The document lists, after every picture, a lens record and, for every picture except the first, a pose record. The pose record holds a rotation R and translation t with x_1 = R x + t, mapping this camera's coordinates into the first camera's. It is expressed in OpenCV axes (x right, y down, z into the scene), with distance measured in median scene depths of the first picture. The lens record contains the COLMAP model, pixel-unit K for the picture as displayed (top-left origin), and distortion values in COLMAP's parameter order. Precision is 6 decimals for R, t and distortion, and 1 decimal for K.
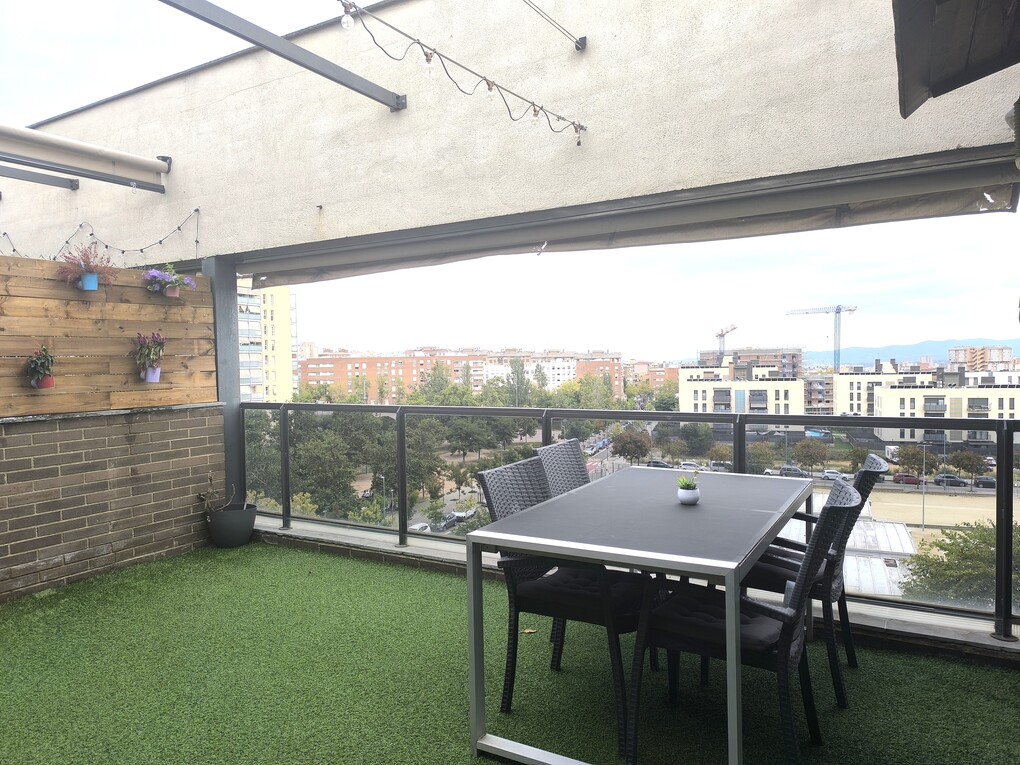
lens RADIAL K [[706.1, 0, 510.7], [0, 706.1, 384.8], [0, 0, 1]] dist [0.047050, -0.050662]
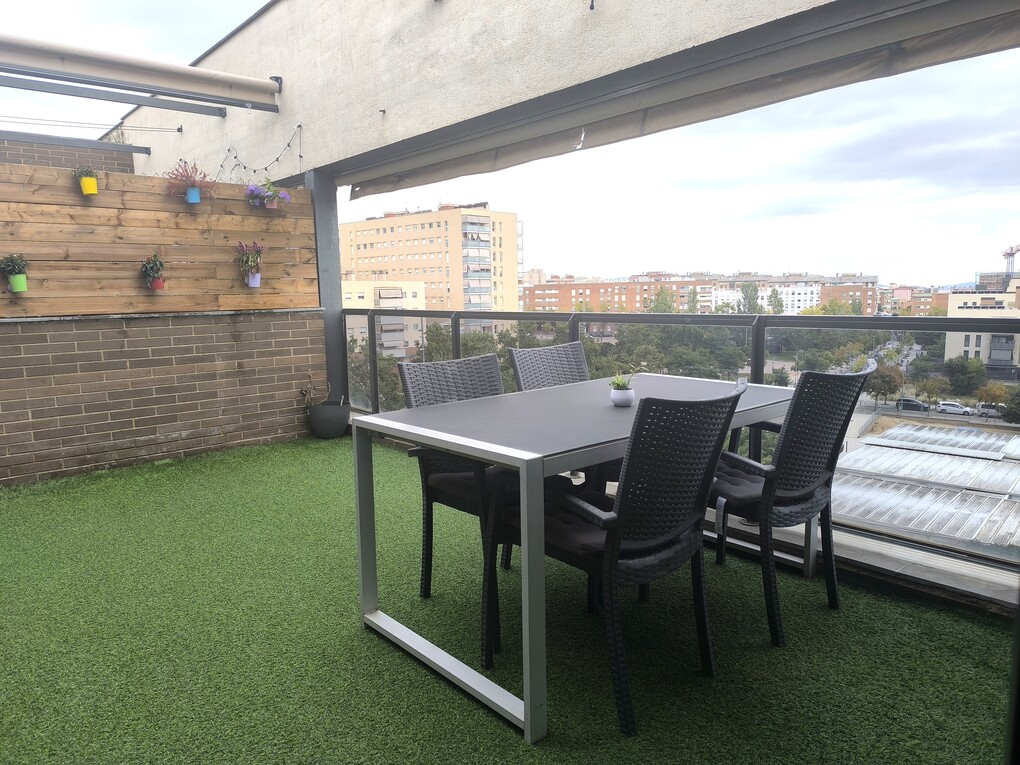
lens RADIAL K [[706.1, 0, 503.5], [0, 706.1, 386.2], [0, 0, 1]] dist [0.047050, -0.050662]
pose [[0.946787, 0.043365, -0.318927, 0.200820], [-0.009577, 0.994239, 0.106758, 0.024899], [0.321719, -0.098023, 0.941747, 0.053991]]
